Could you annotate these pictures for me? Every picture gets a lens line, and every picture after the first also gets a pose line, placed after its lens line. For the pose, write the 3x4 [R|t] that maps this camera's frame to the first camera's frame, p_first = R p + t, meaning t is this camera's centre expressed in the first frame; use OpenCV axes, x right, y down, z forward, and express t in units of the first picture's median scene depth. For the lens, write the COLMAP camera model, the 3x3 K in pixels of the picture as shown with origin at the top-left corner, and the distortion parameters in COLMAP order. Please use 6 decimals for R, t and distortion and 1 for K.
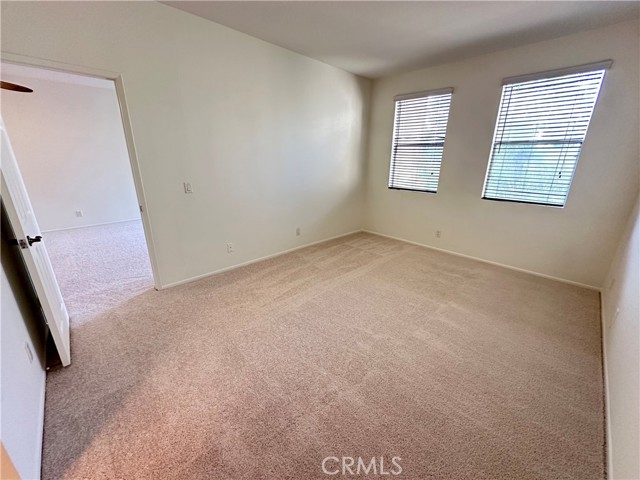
lens RADIAL K [[254.6, 0, 317.8], [0, 254.6, 240.4], [0, 0, 1]] dist [-0.003139, -0.000127]
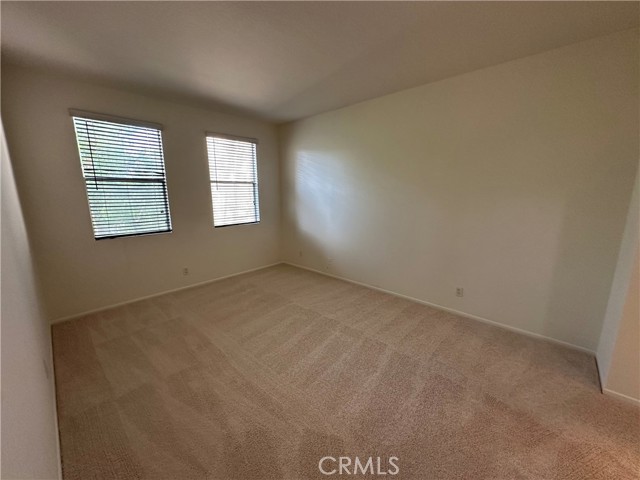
lens RADIAL K [[254.6, 0, 318.2], [0, 254.6, 241.1], [0, 0, 1]] dist [-0.003139, -0.000127]
pose [[-0.060471, -0.192625, 0.979407, -0.481911], [0.318590, 0.926158, 0.201823, -0.172587], [-0.945962, 0.324234, 0.005362, 0.507361]]
